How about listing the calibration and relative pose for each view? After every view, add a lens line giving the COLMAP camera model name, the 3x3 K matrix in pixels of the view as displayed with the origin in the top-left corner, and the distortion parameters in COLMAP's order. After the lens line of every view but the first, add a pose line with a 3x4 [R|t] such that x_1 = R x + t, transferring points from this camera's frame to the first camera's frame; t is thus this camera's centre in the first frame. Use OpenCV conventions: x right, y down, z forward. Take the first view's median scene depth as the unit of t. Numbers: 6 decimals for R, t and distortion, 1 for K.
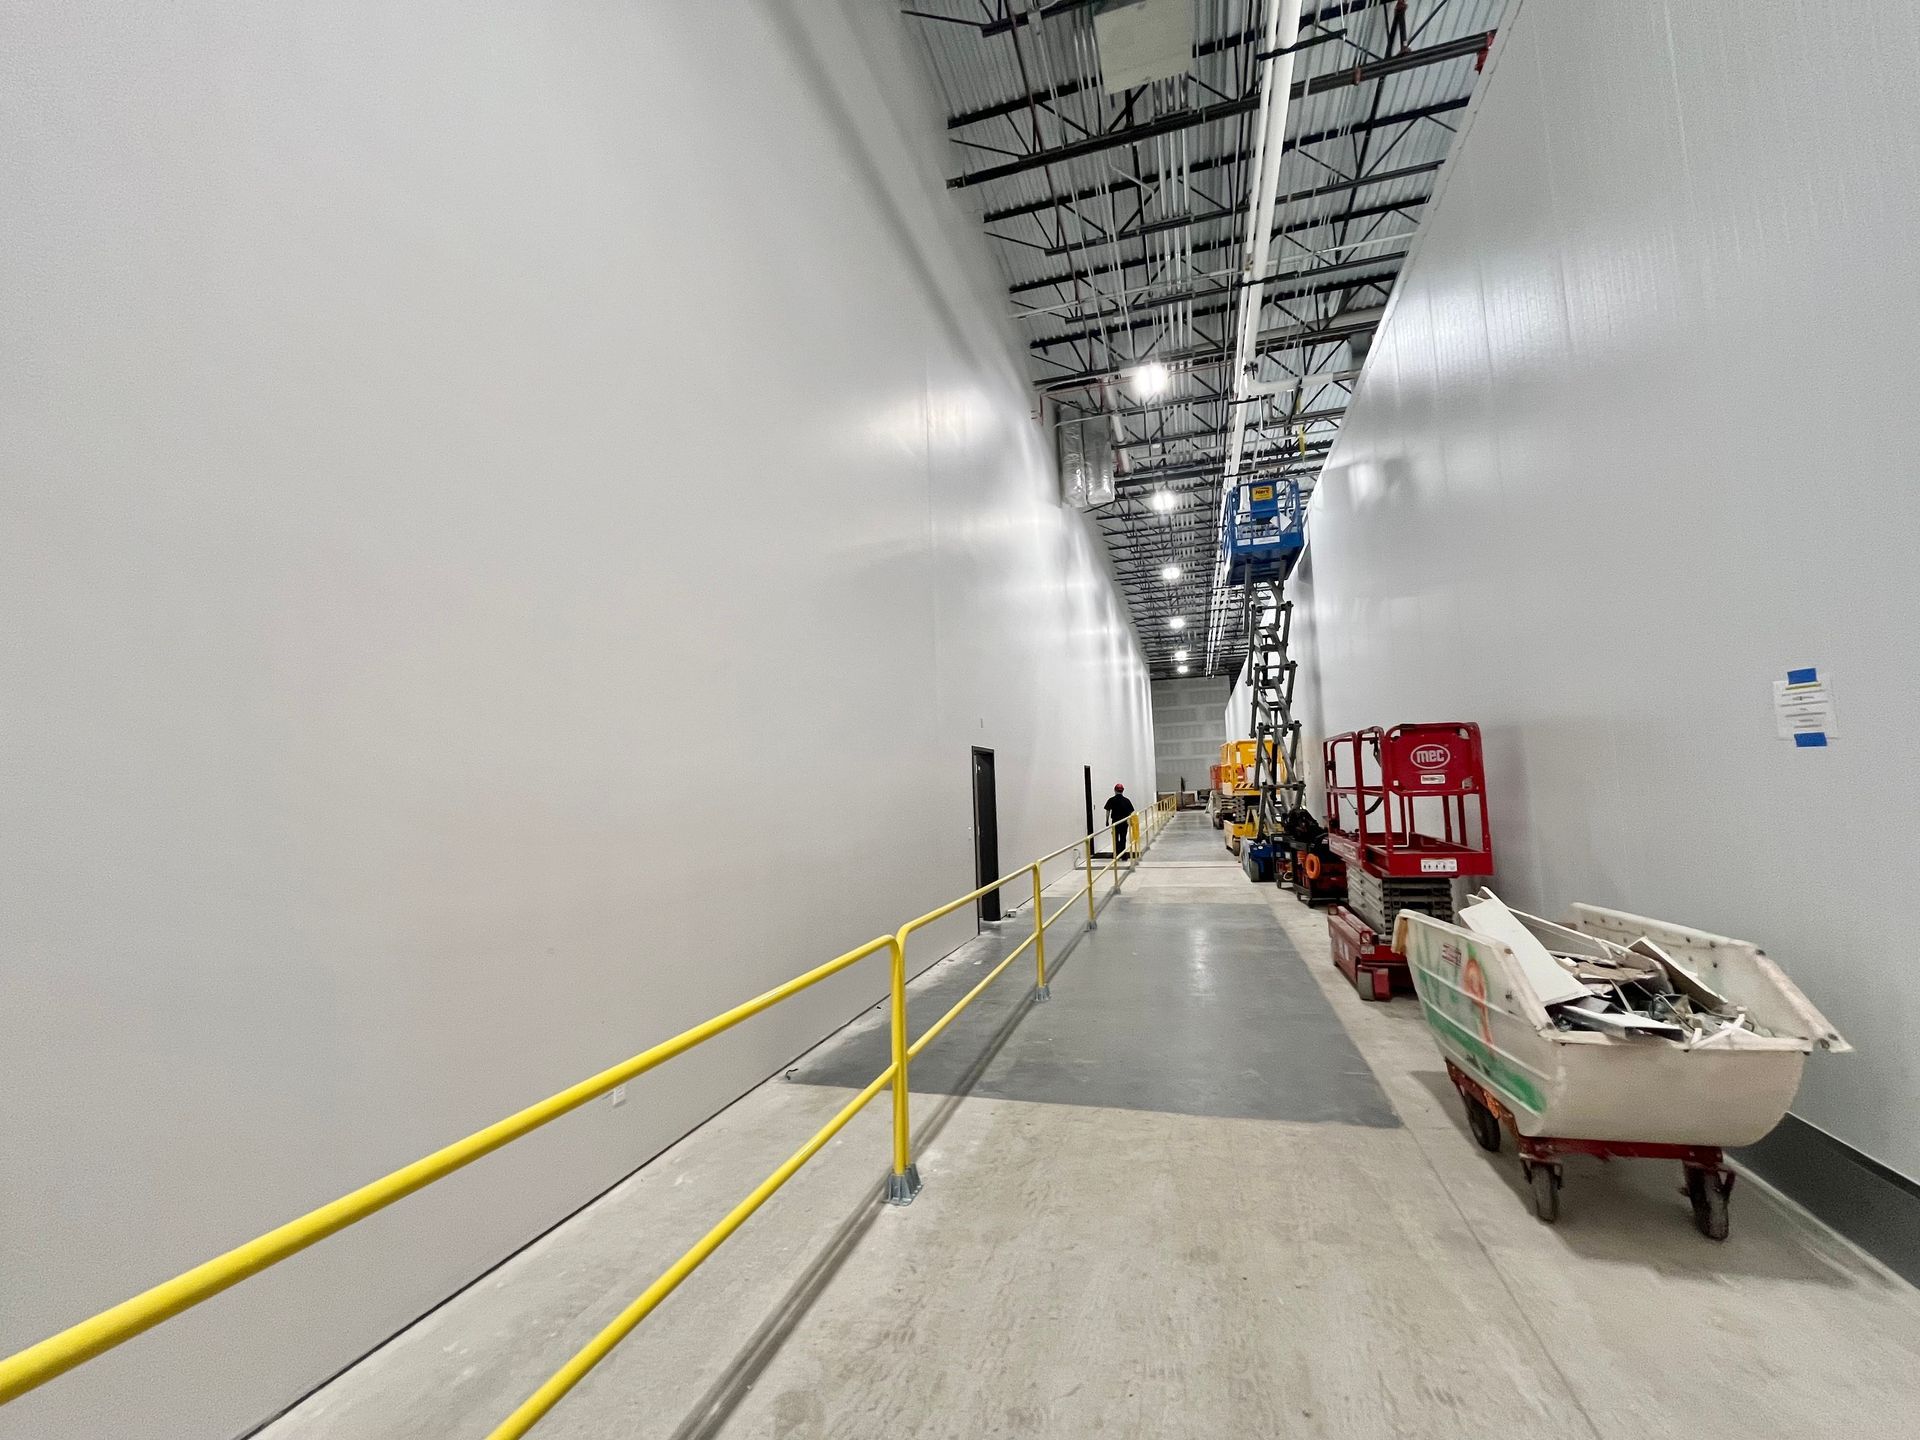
lens RADIAL K [[787.7, 0, 951.3], [0, 787.7, 726.2], [0, 0, 1]] dist [-0.003313, 0.001158]
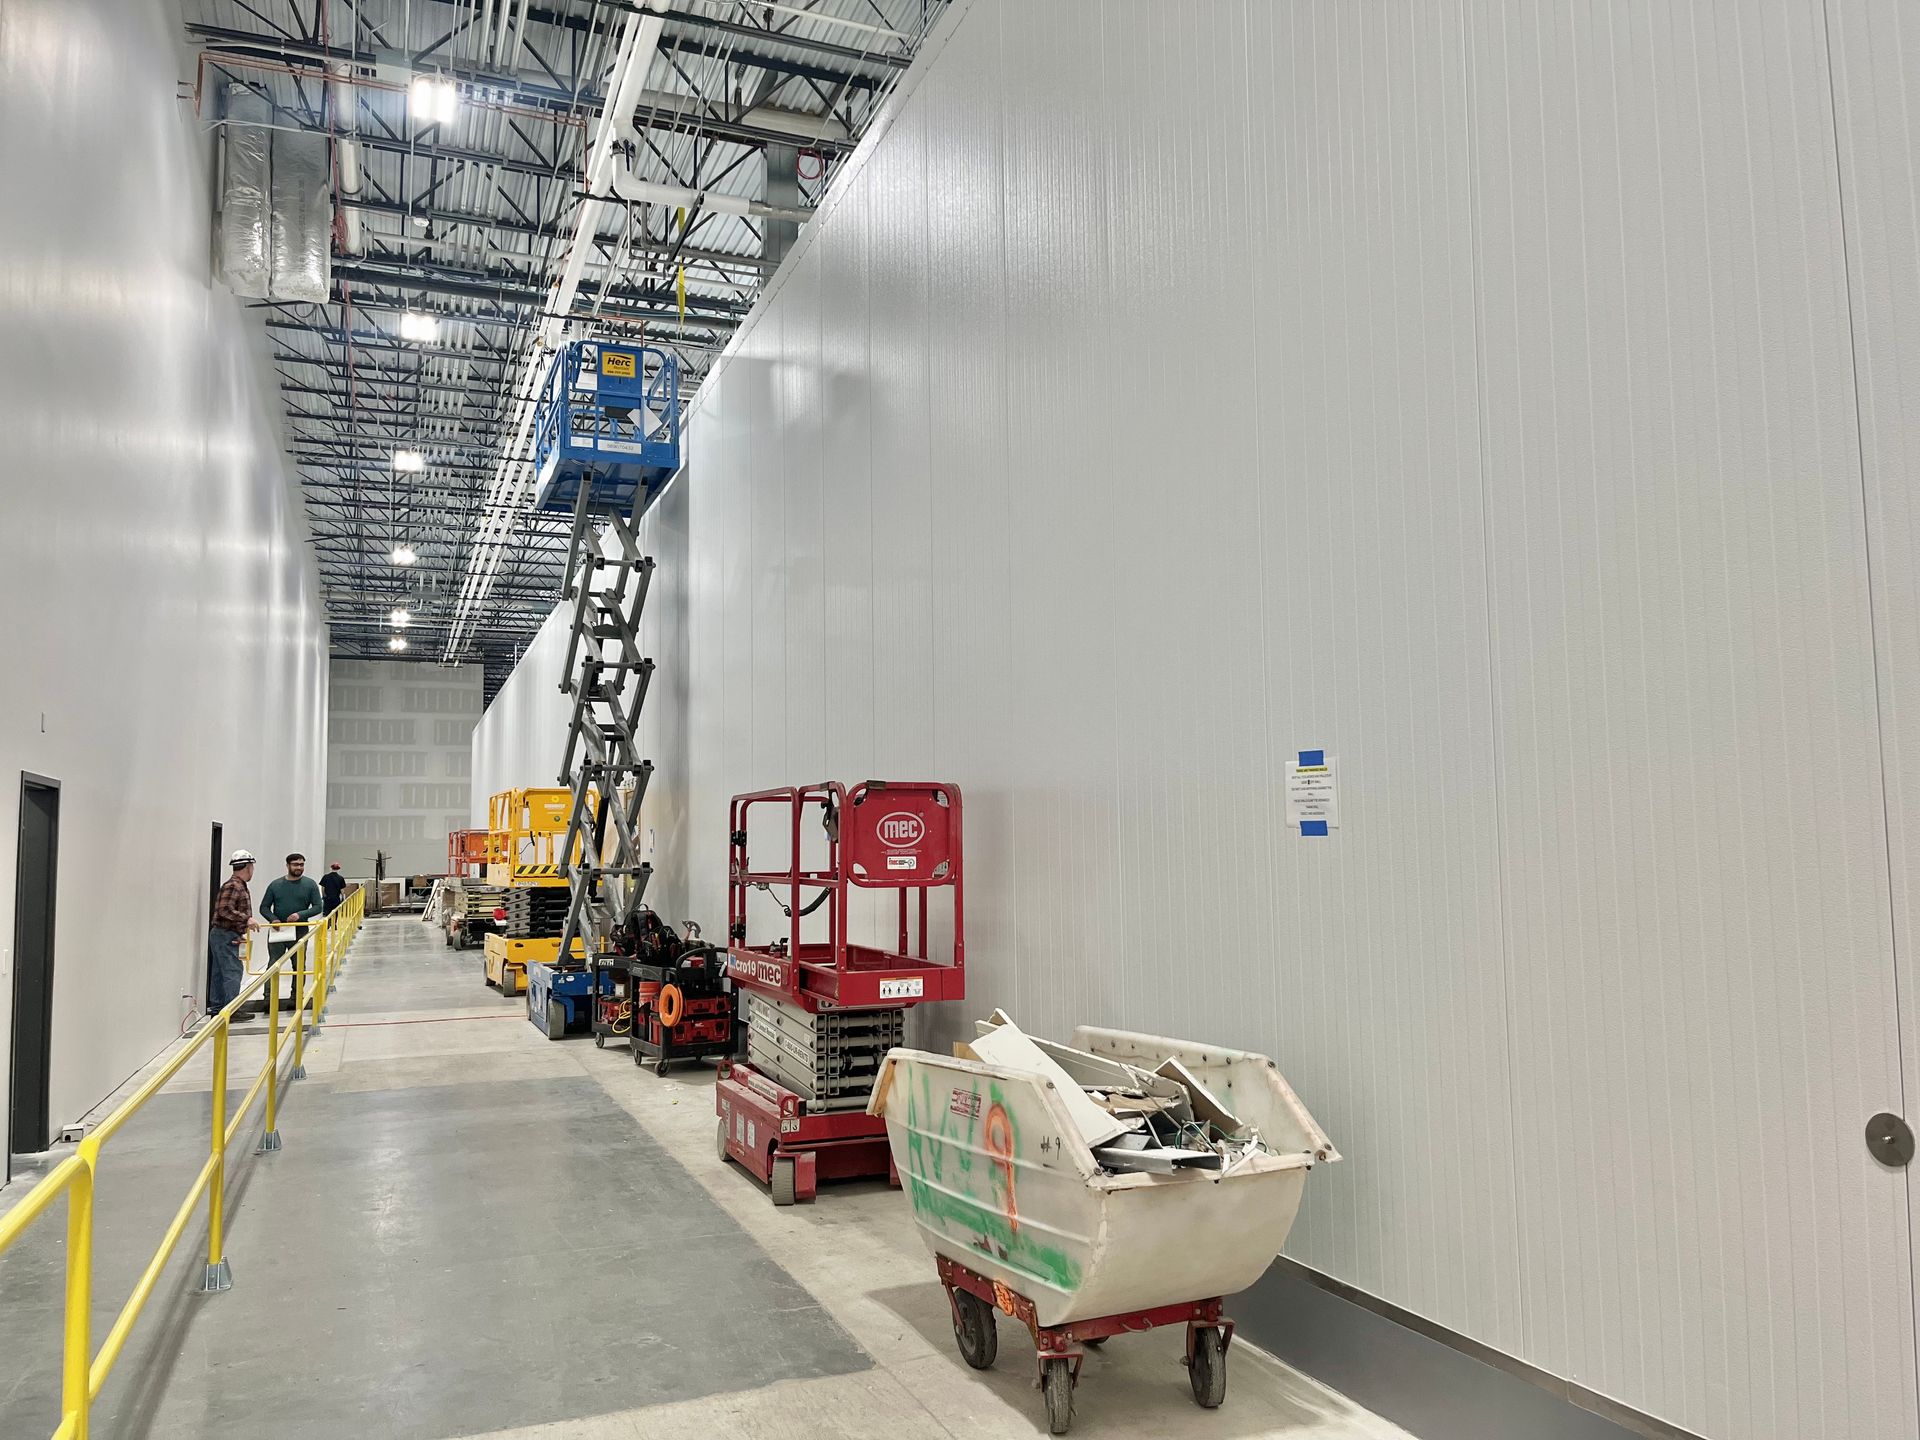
lens RADIAL K [[1521.0, 0, 962.2], [0, 1521.0, 721.6], [0, 0, 1]] dist [0.032909, -0.038885]
pose [[0.772673, 0.080011, 0.629742, -0.117984], [-0.066221, 0.996772, -0.045392, 0.000459], [-0.631341, -0.006629, 0.775477, -0.038889]]
